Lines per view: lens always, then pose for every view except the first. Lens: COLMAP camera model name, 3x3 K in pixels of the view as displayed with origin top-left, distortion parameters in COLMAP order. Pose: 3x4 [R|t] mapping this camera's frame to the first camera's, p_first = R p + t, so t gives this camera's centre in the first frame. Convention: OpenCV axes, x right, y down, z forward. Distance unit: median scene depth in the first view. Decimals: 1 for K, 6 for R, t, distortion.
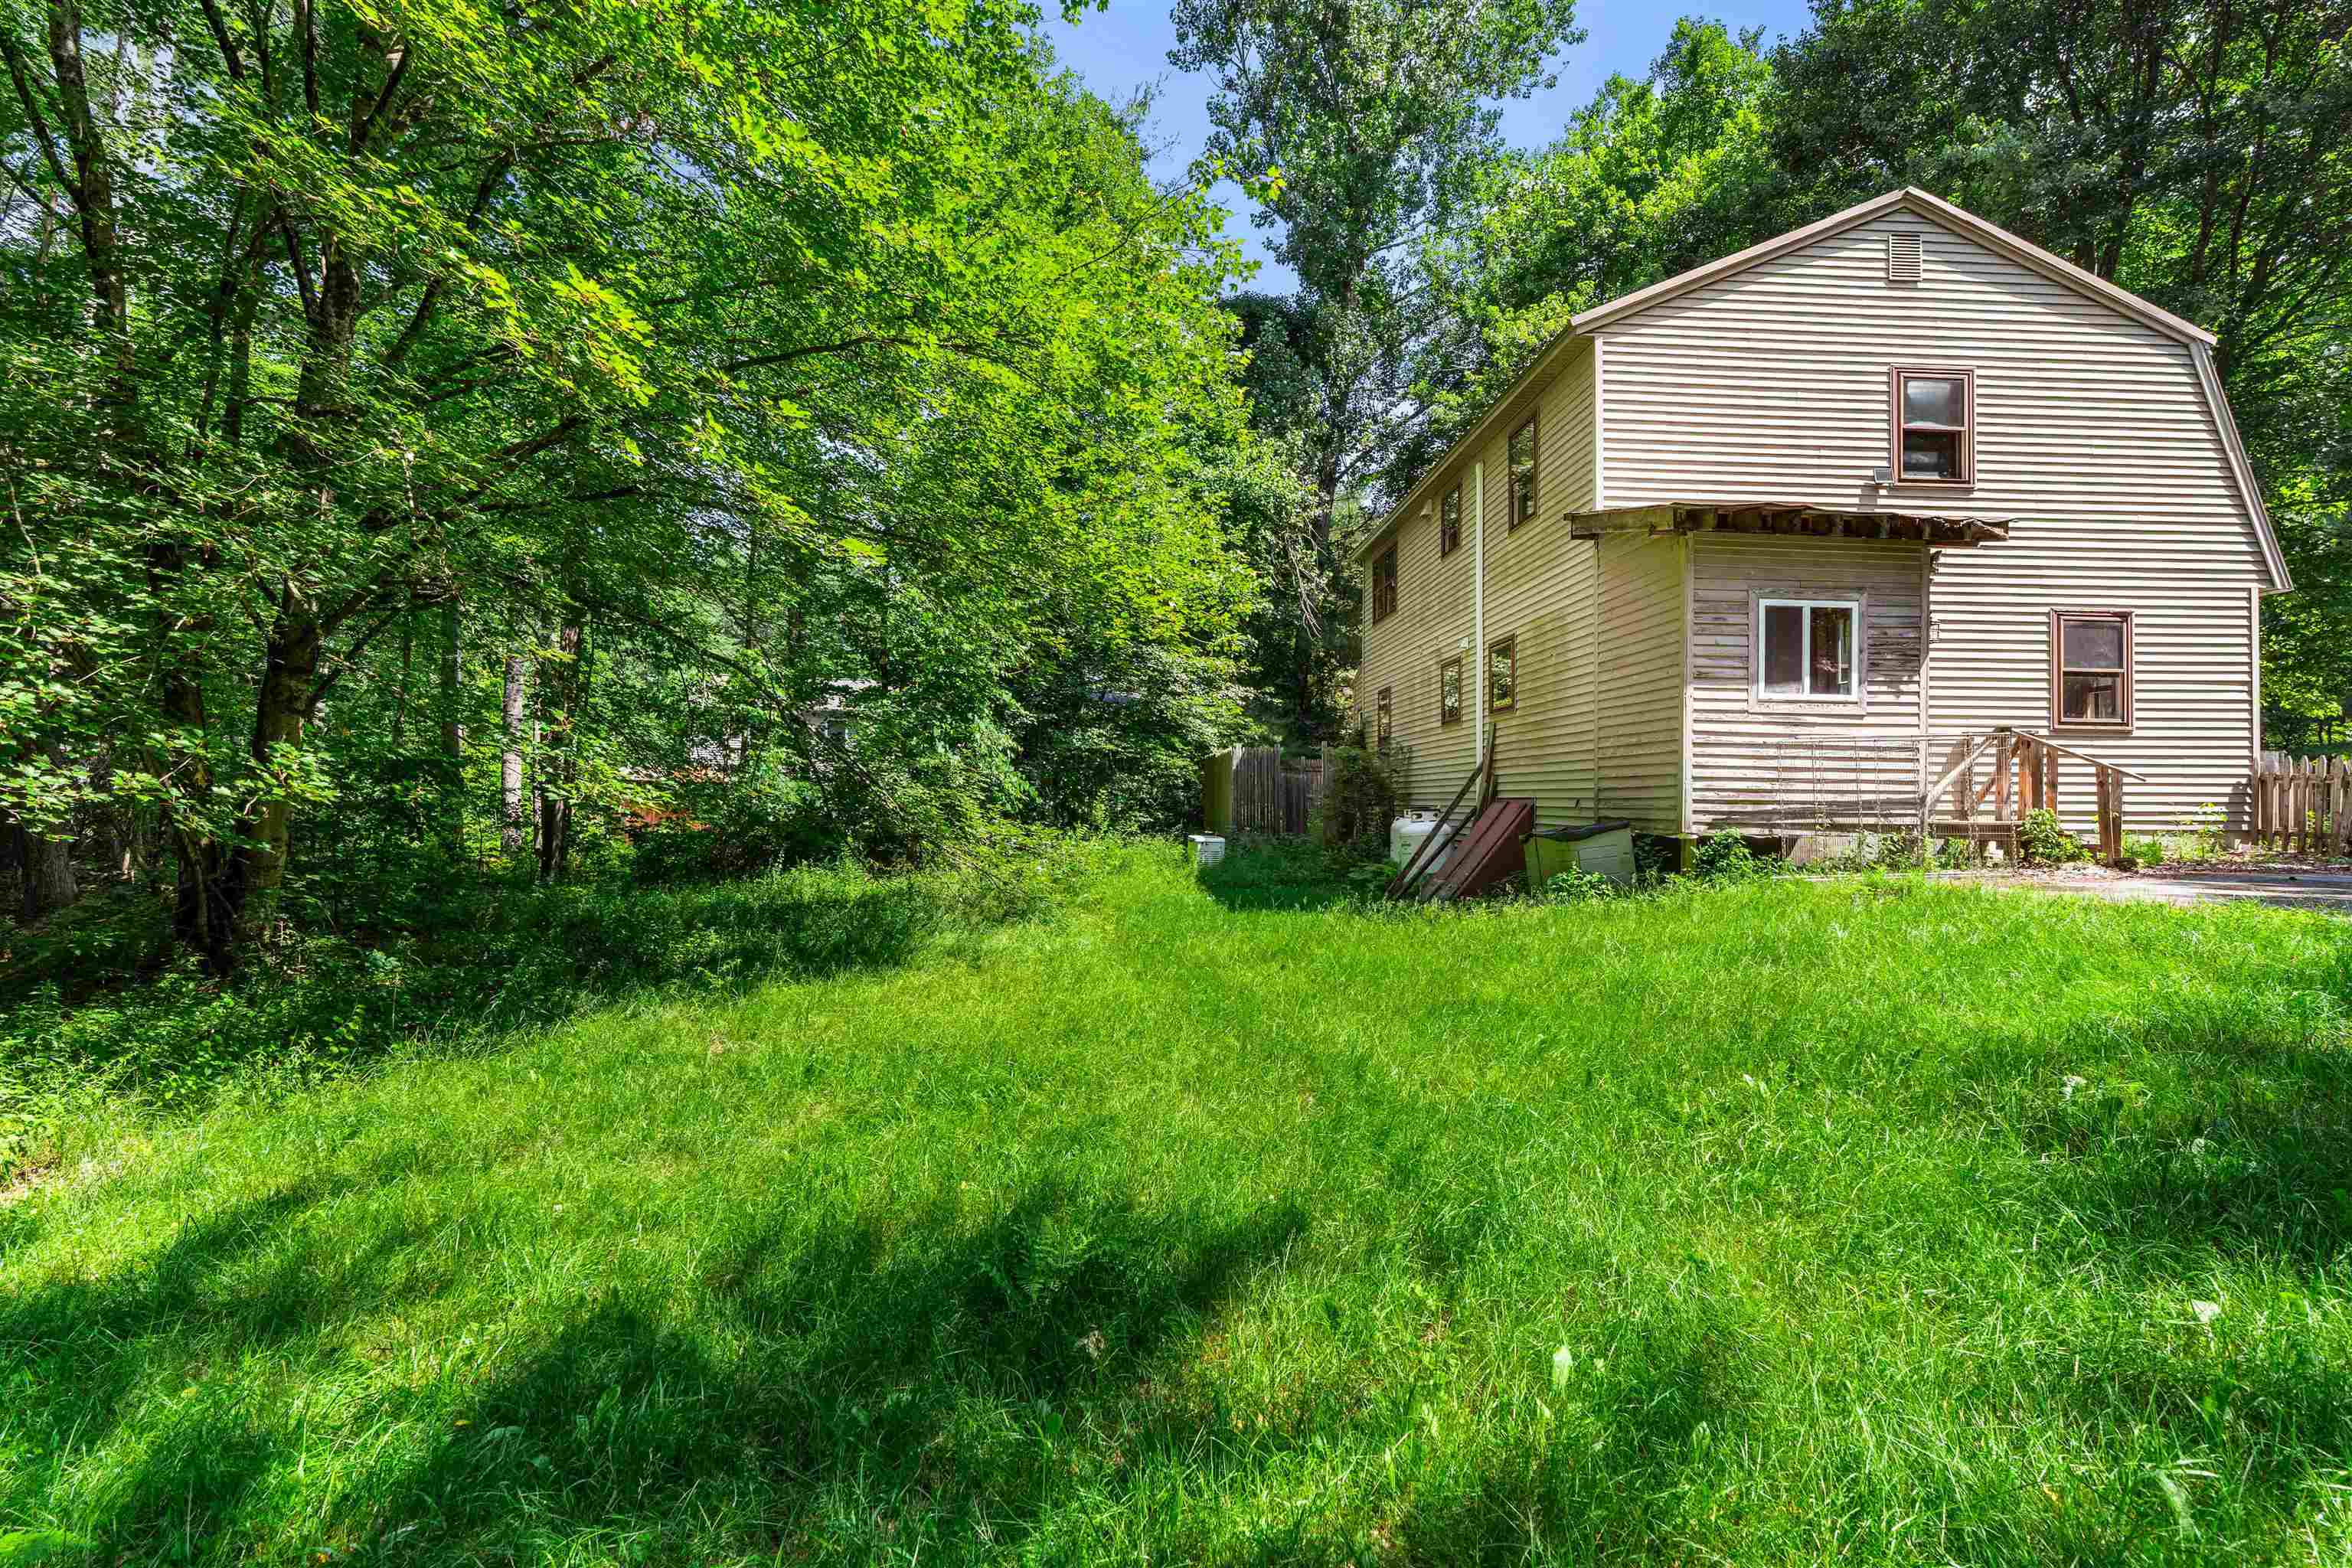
lens RADIAL K [[1069.5, 0, 1187.1], [0, 1069.5, 786.9], [0, 0, 1]] dist [0.002143, 0.001005]
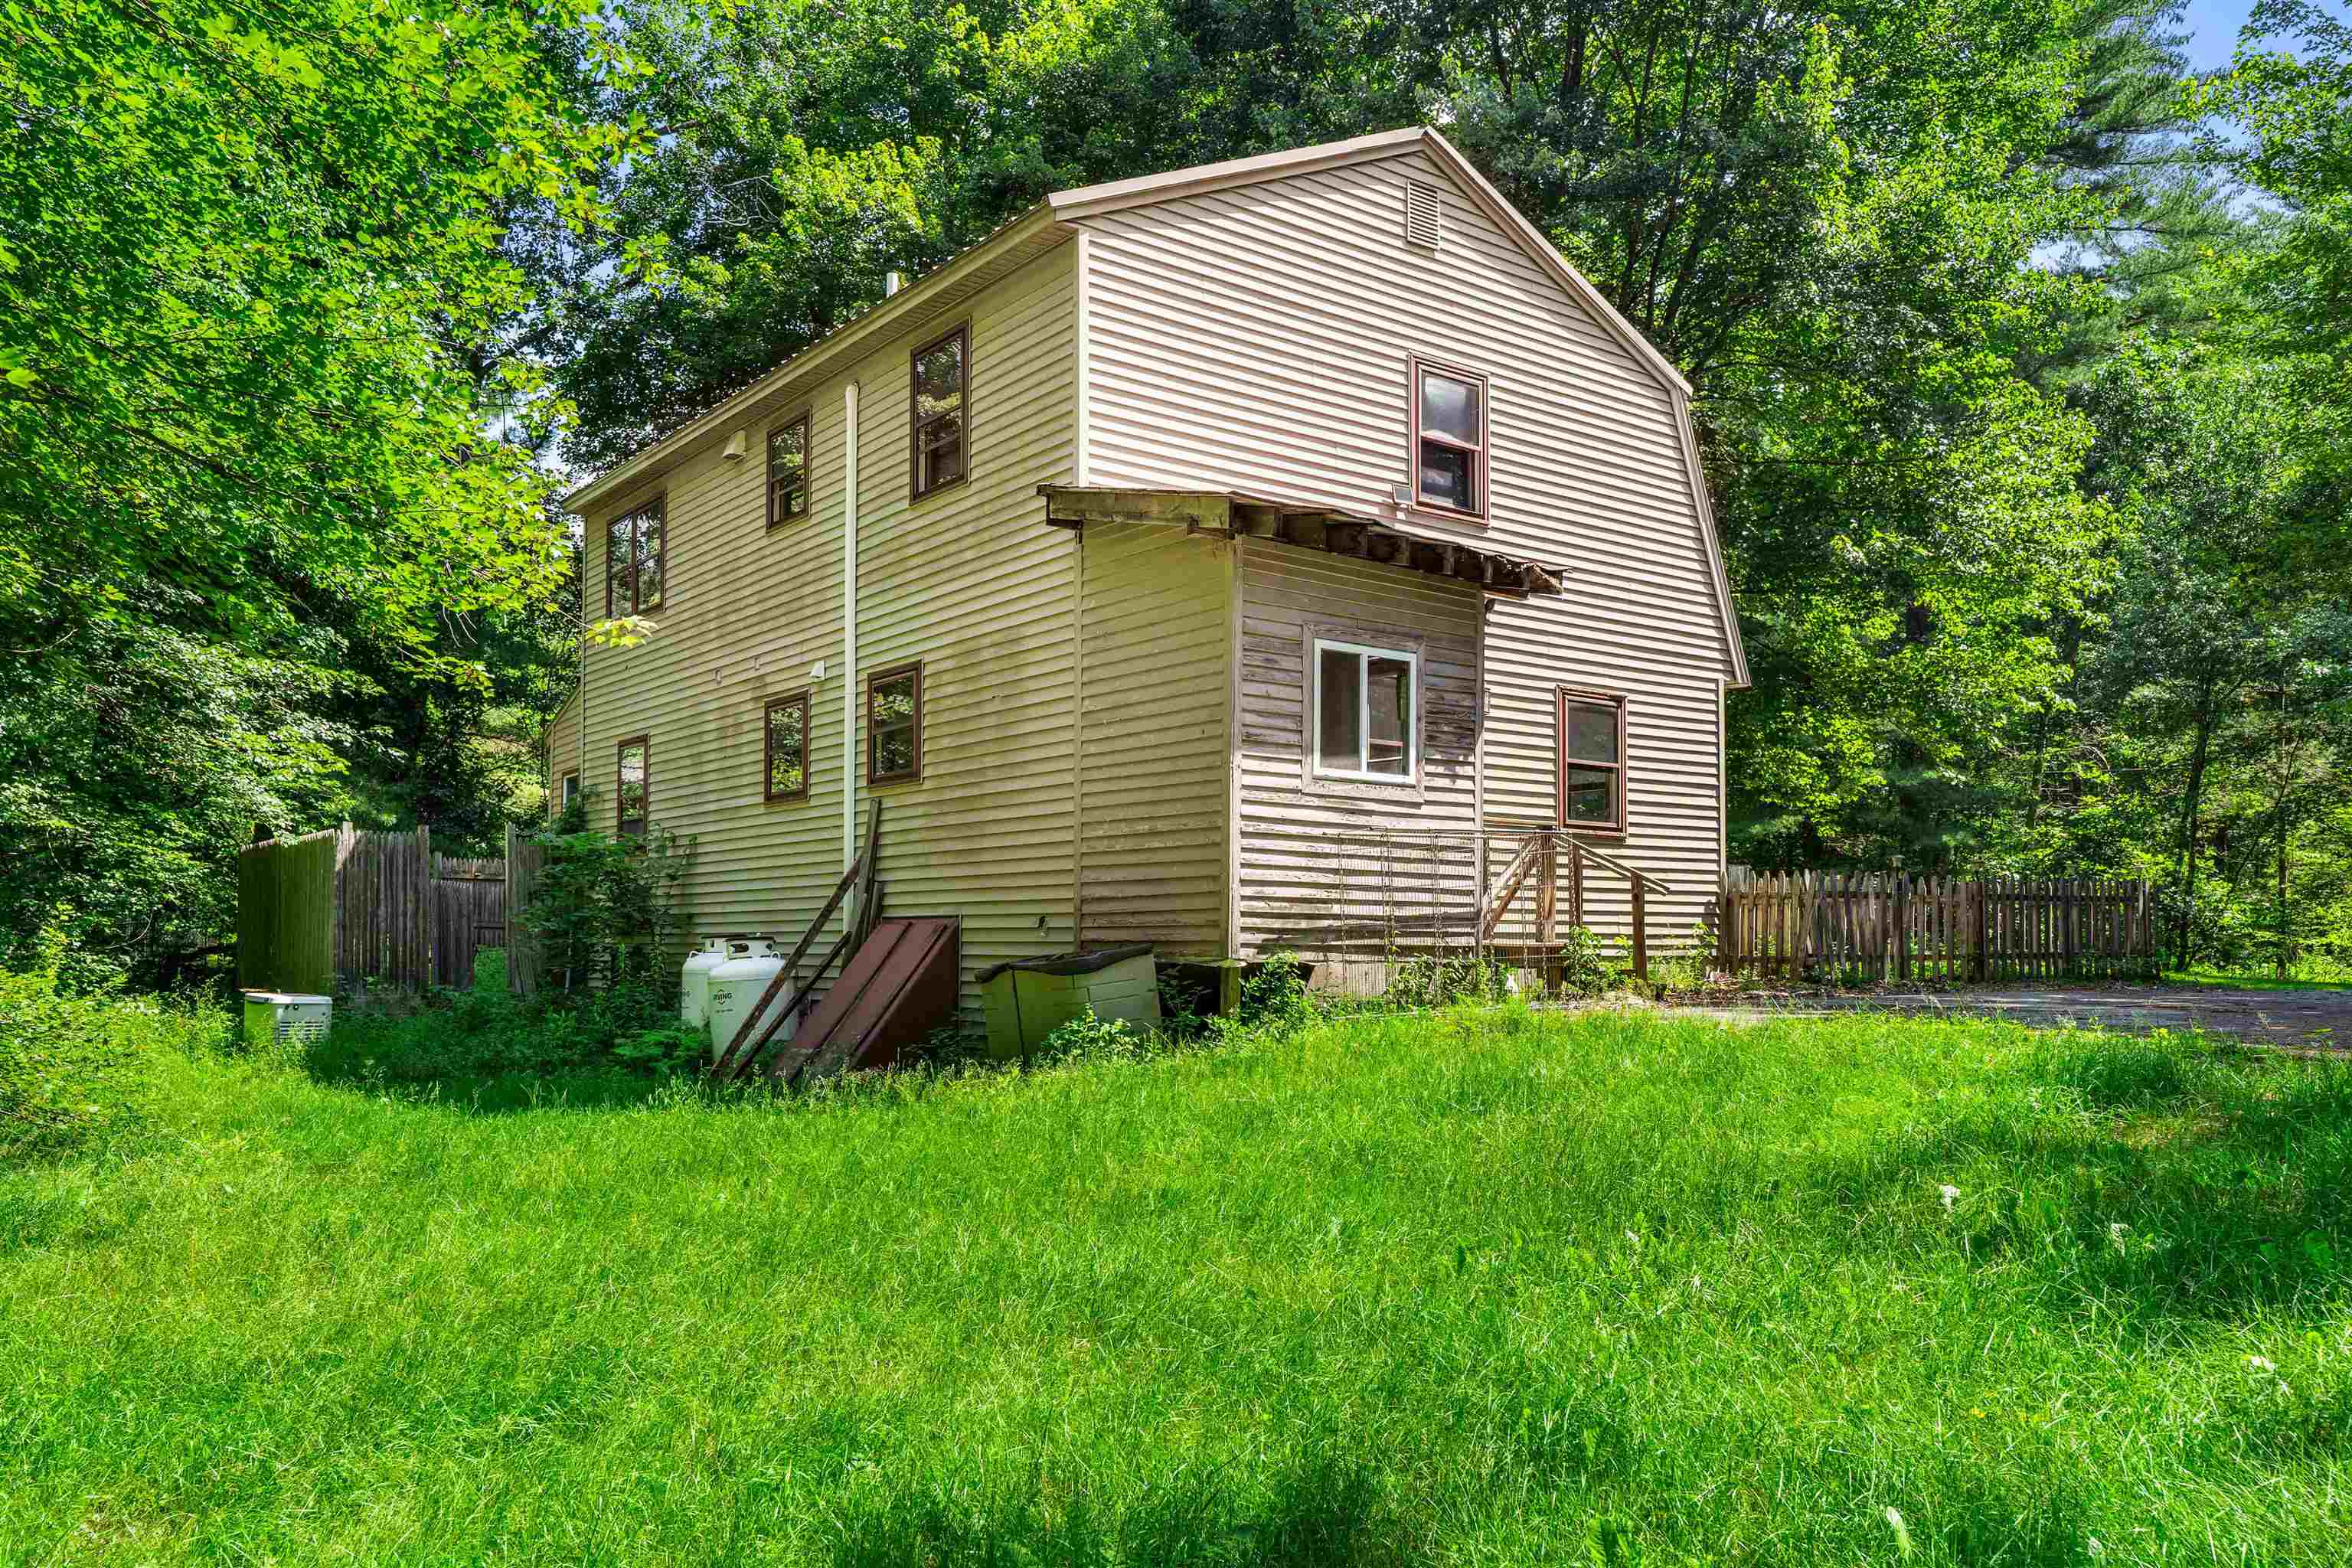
lens RADIAL K [[1751.3, 0, 1179.6], [0, 1751.3, 884.4], [0, 0, 1]] dist [0.063622, -0.157390]
pose [[0.837218, 0.016028, 0.546634, -0.163845], [-0.004748, 0.999746, -0.022042, 0.016194], [-0.546848, 0.015859, 0.837081, 0.041603]]
